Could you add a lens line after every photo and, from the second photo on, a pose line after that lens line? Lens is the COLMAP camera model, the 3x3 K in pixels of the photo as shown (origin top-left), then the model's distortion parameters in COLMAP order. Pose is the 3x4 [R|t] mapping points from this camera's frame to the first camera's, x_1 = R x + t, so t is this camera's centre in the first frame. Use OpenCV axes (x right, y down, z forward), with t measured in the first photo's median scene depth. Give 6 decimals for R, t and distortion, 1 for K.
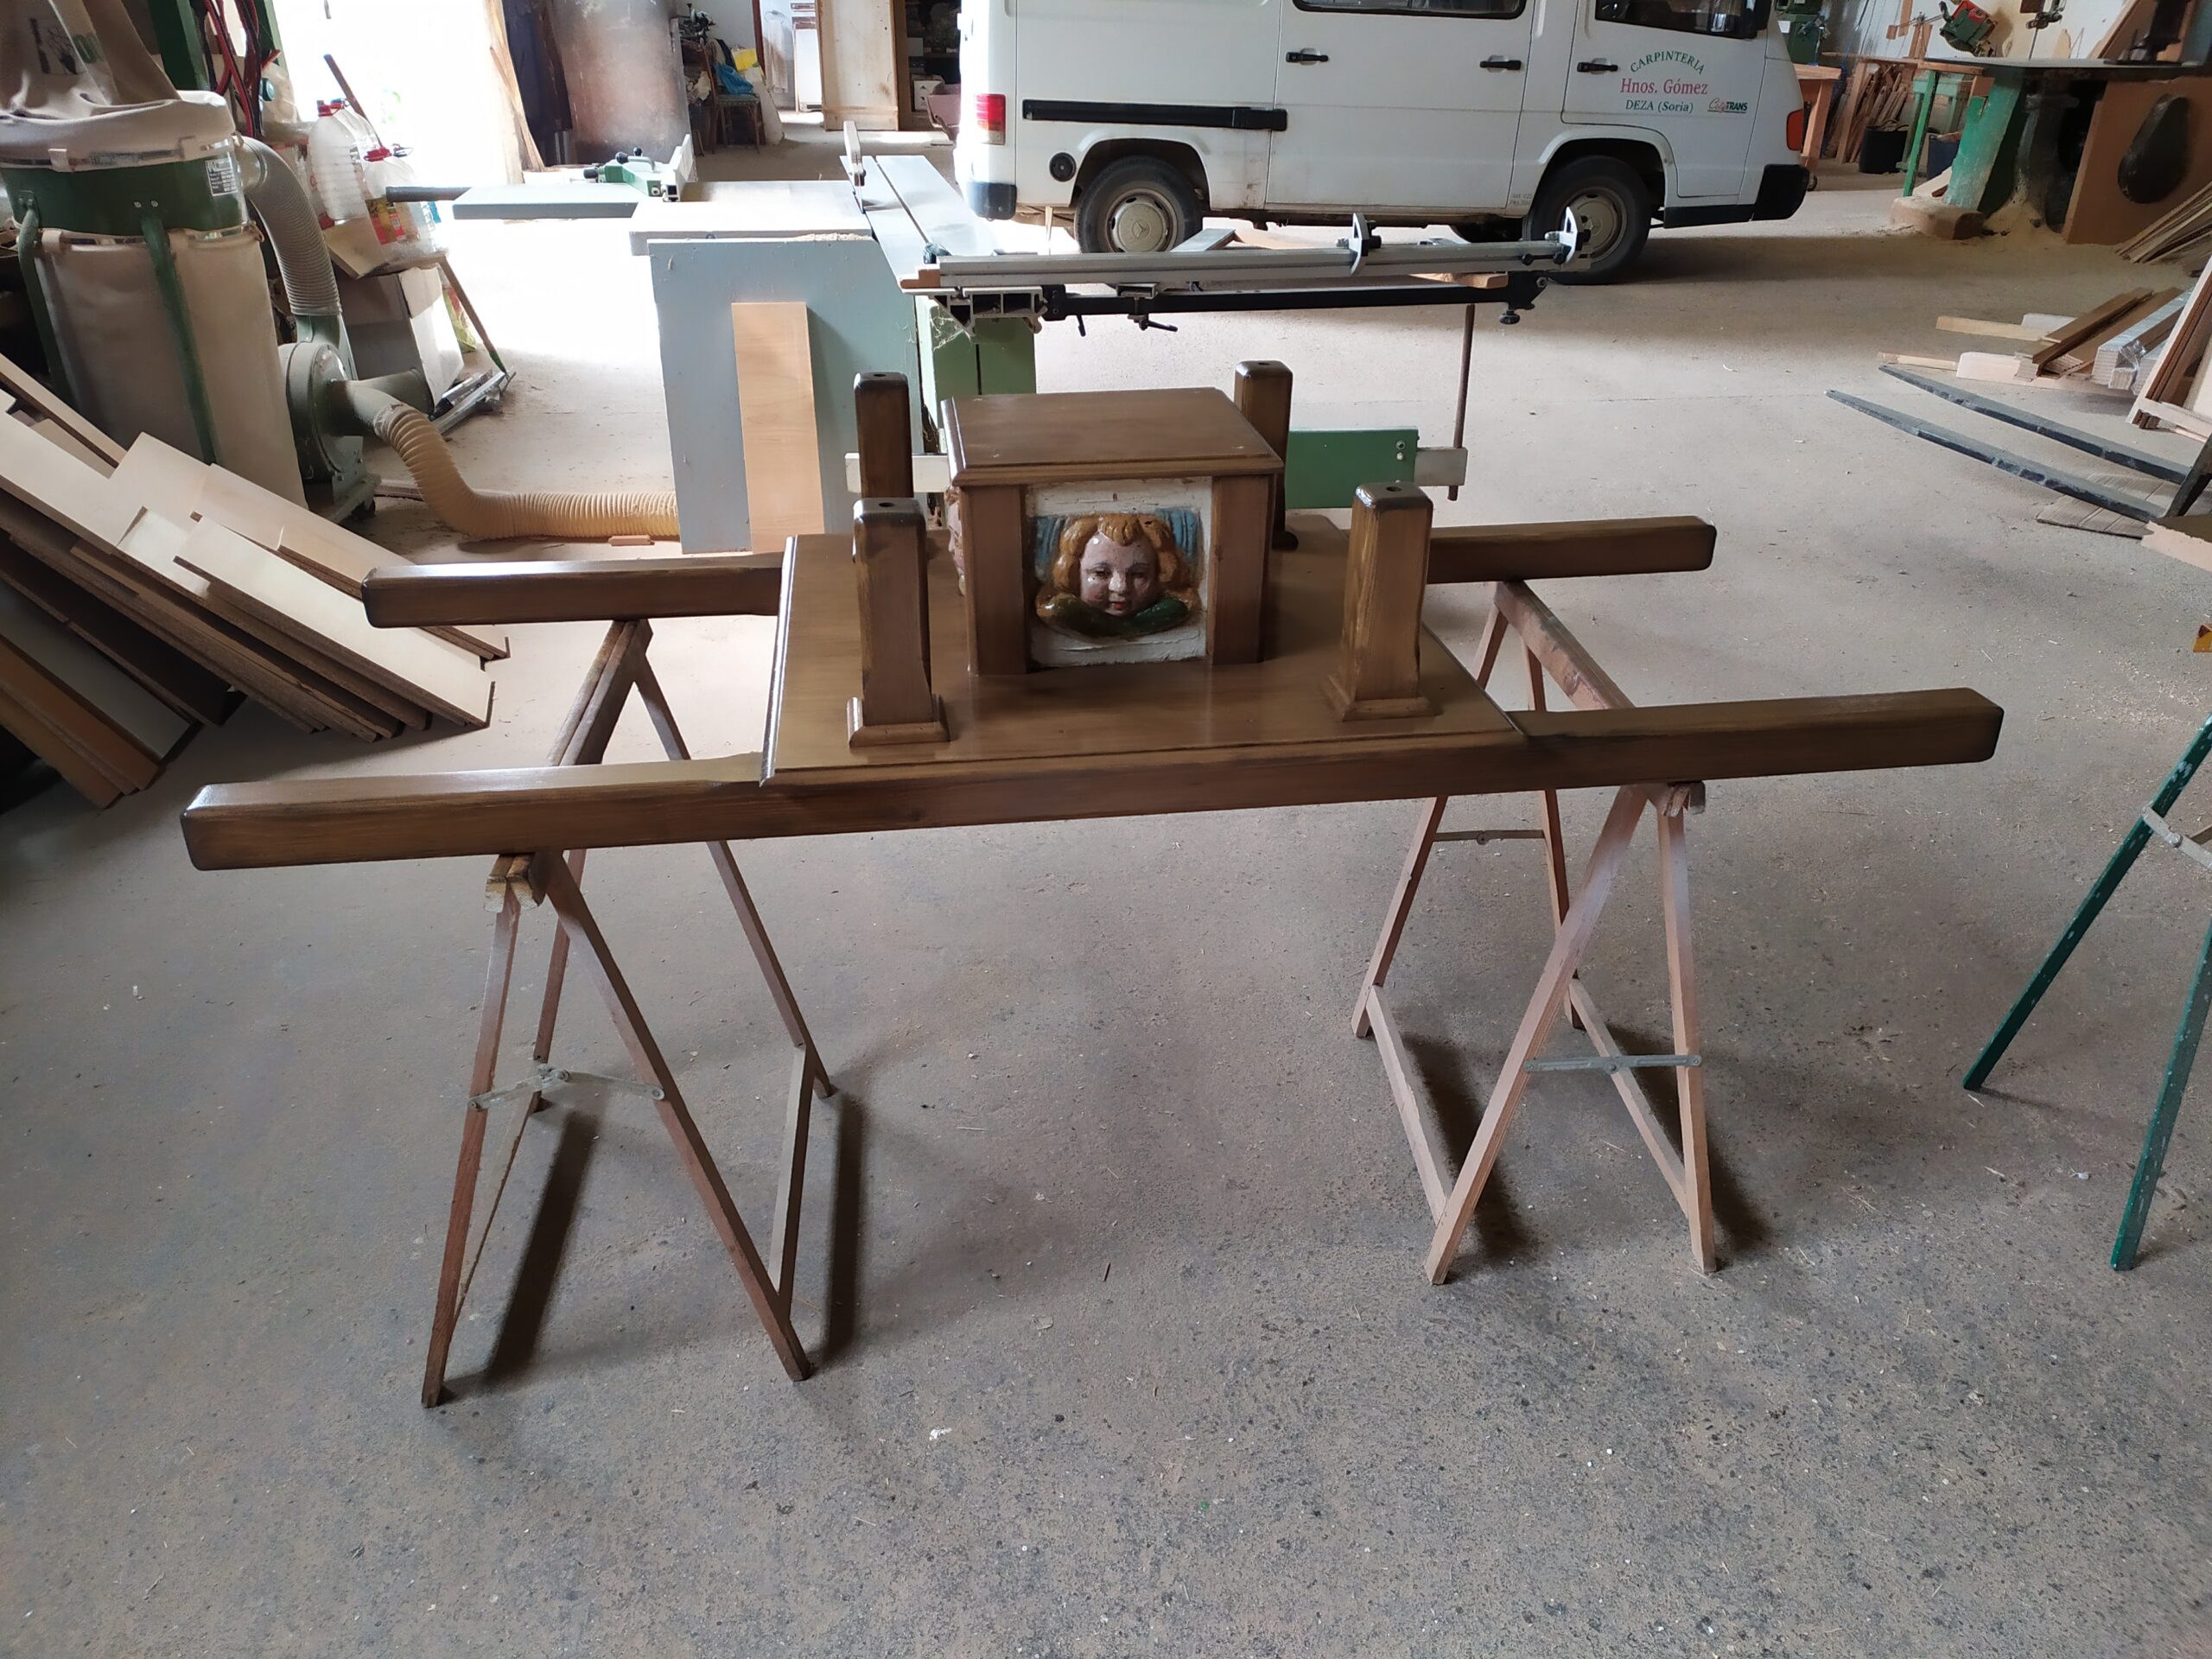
lens RADIAL K [[1673.9, 0, 1103.1], [0, 1673.9, 833.7], [0, 0, 1]] dist [0.000752, -0.018070]
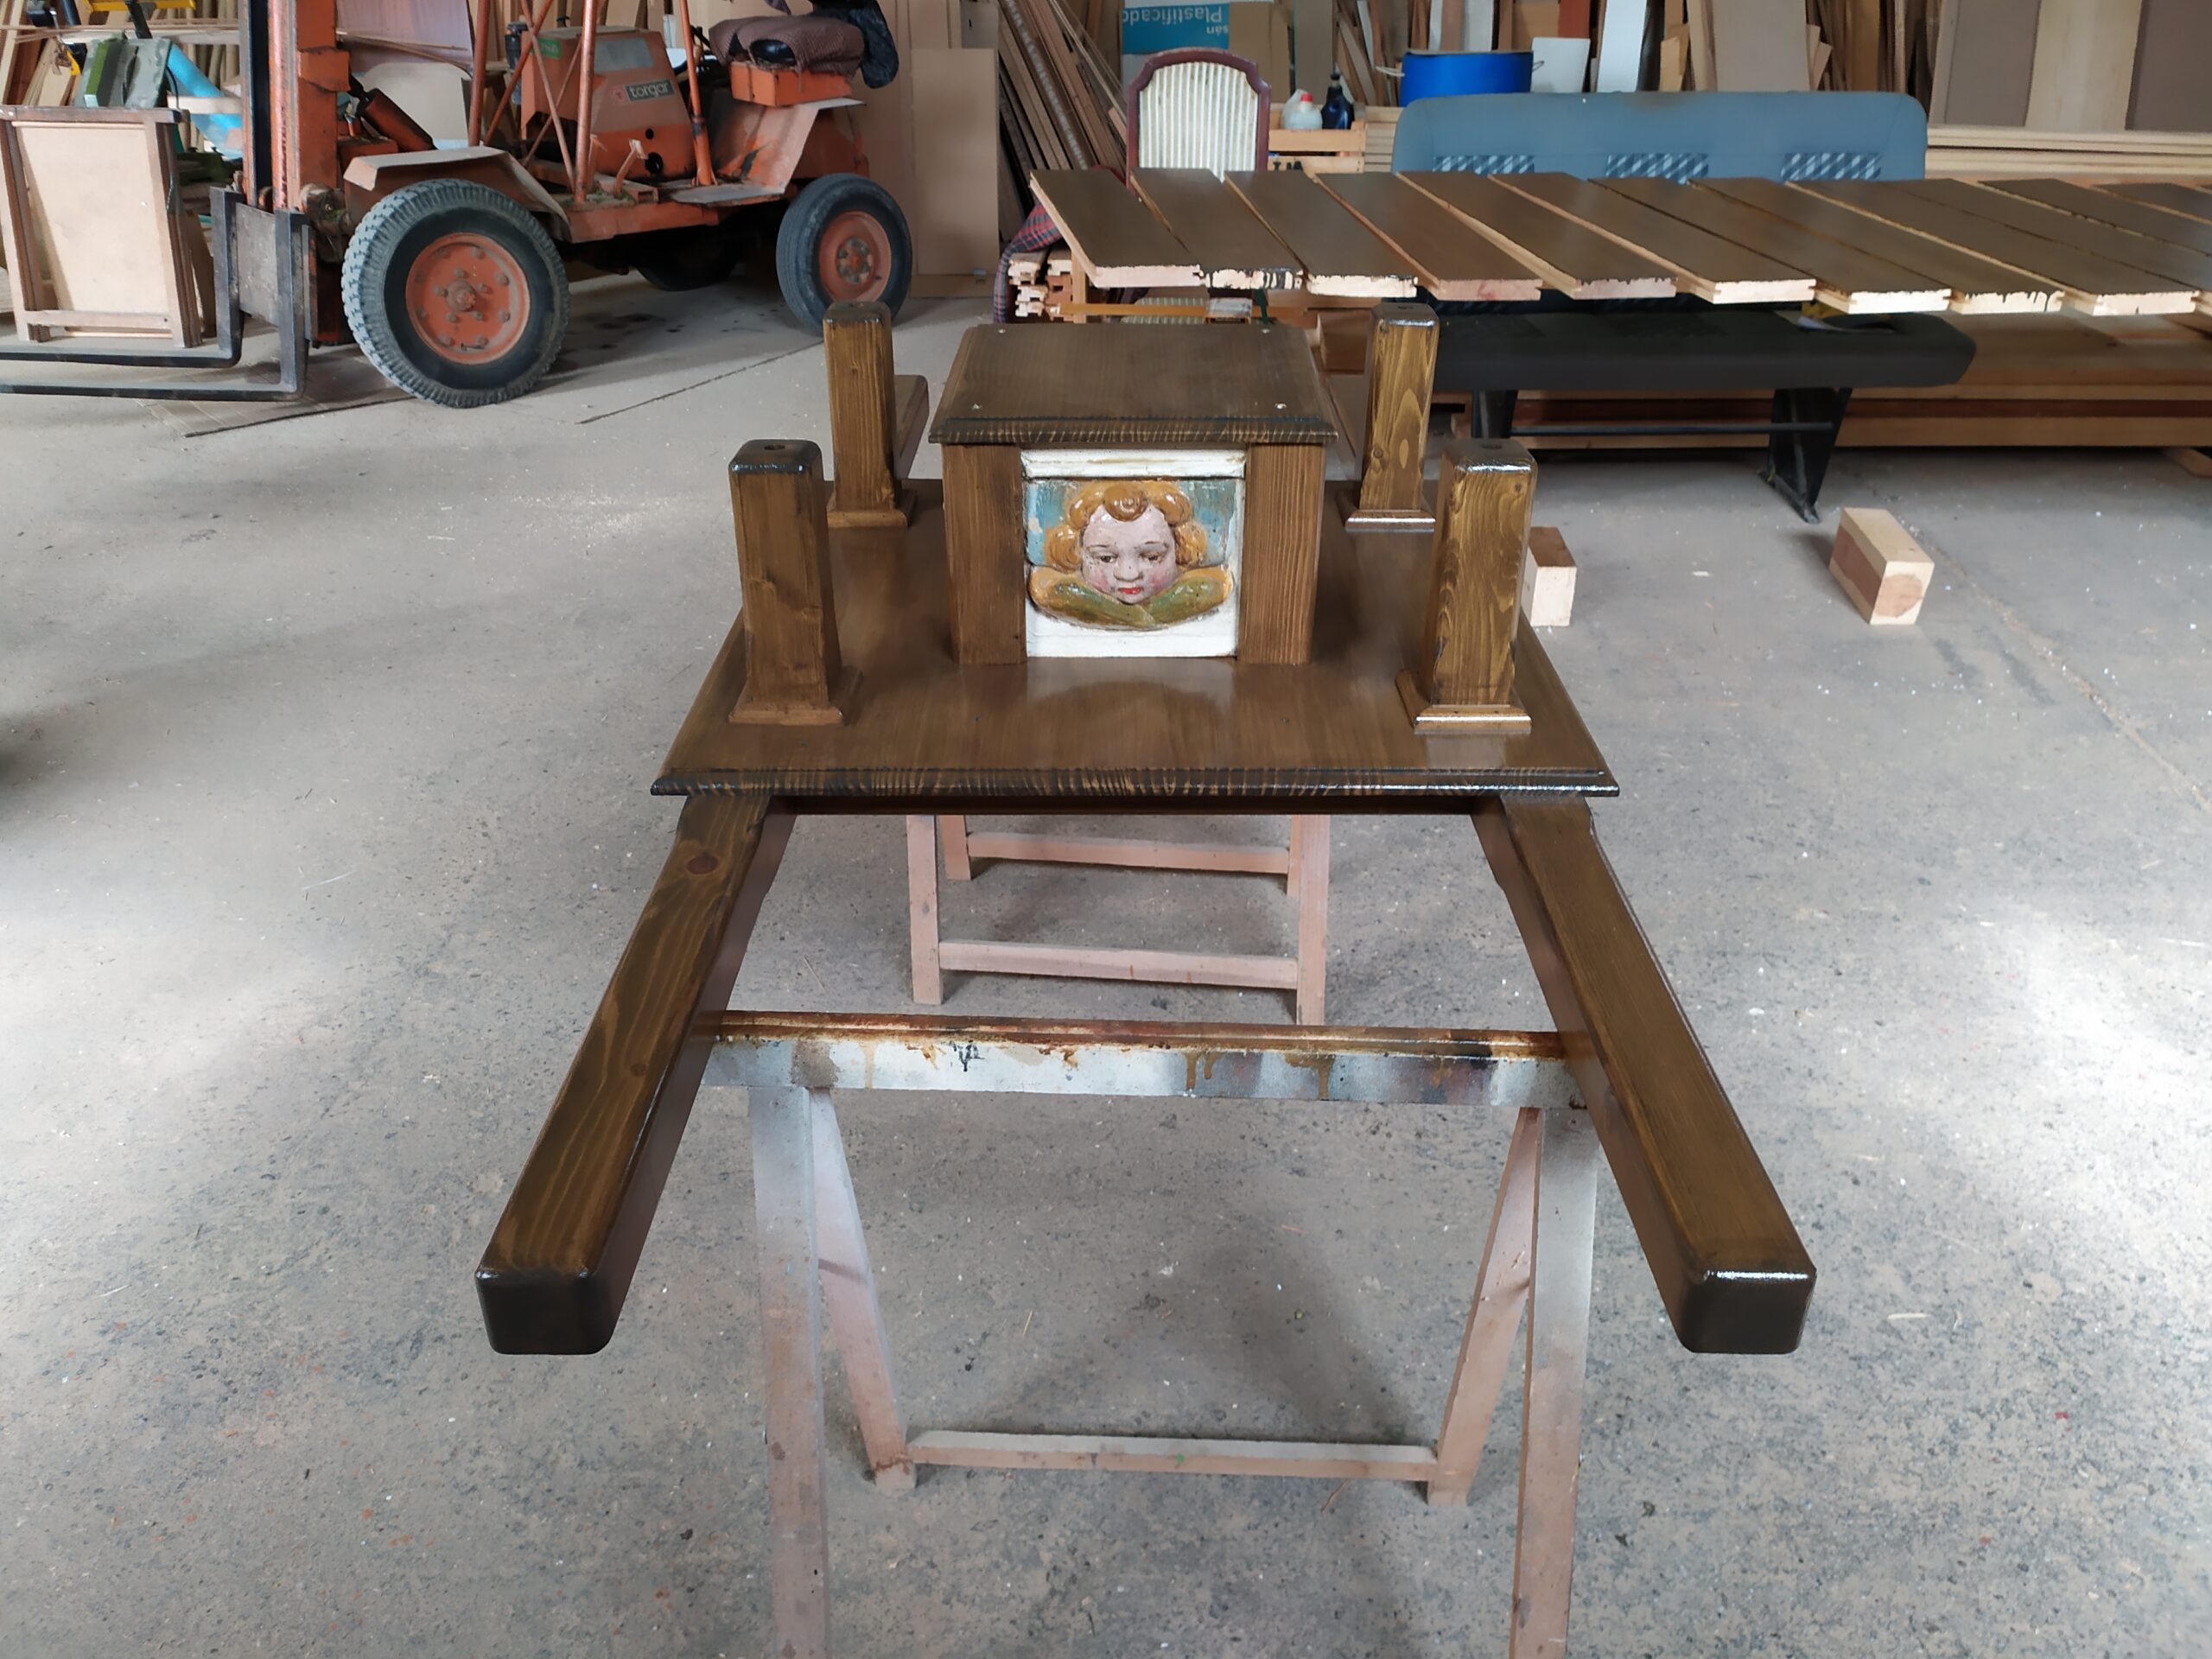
lens RADIAL K [[1673.9, 0, 1113.5], [0, 1673.9, 835.0], [0, 0, 1]] dist [0.000752, -0.018070]
pose [[0.129851, -0.487429, 0.863454, -0.329622], [0.441046, 0.808327, 0.389982, -0.153238], [-0.888041, 0.330183, 0.319941, 0.325688]]
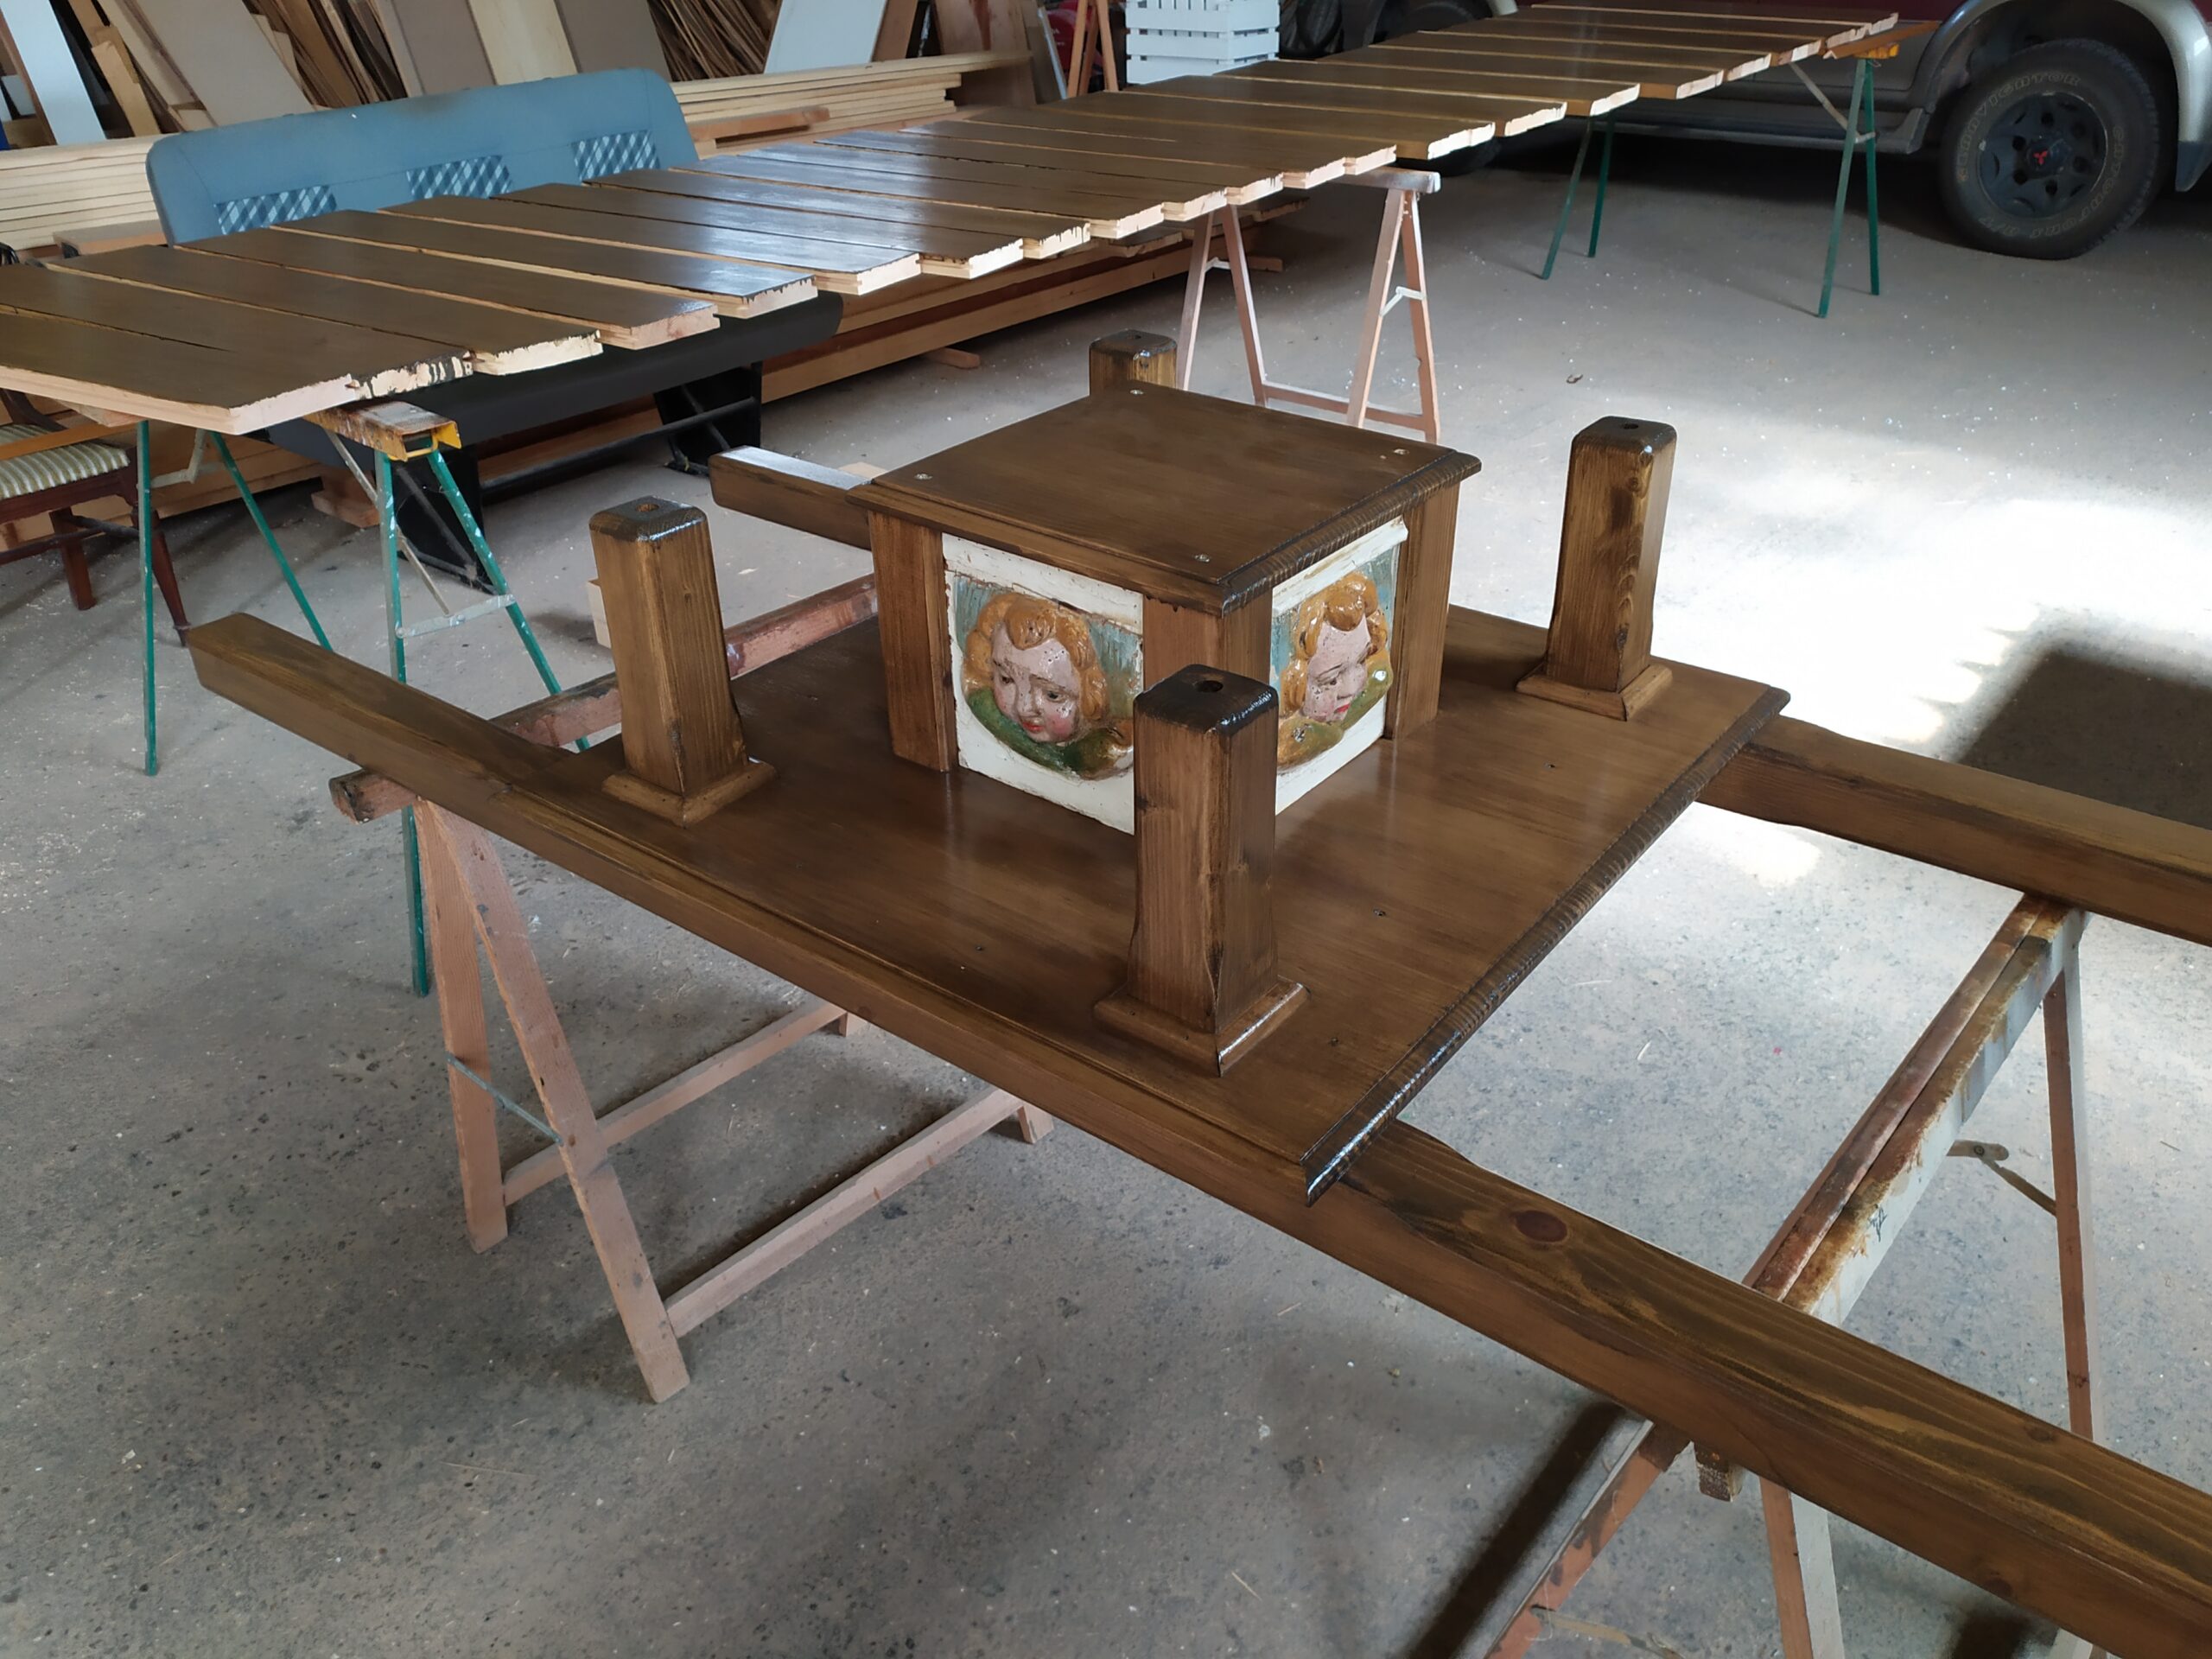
lens RADIAL K [[1673.9, 0, 1114.2], [0, 1673.9, 818.0], [0, 0, 1]] dist [0.000752, -0.018070]
pose [[-0.728650, -0.335834, 0.596896, -0.171486], [0.311042, 0.614198, 0.725268, -0.258680], [-0.610182, 0.714126, -0.343077, 0.533802]]
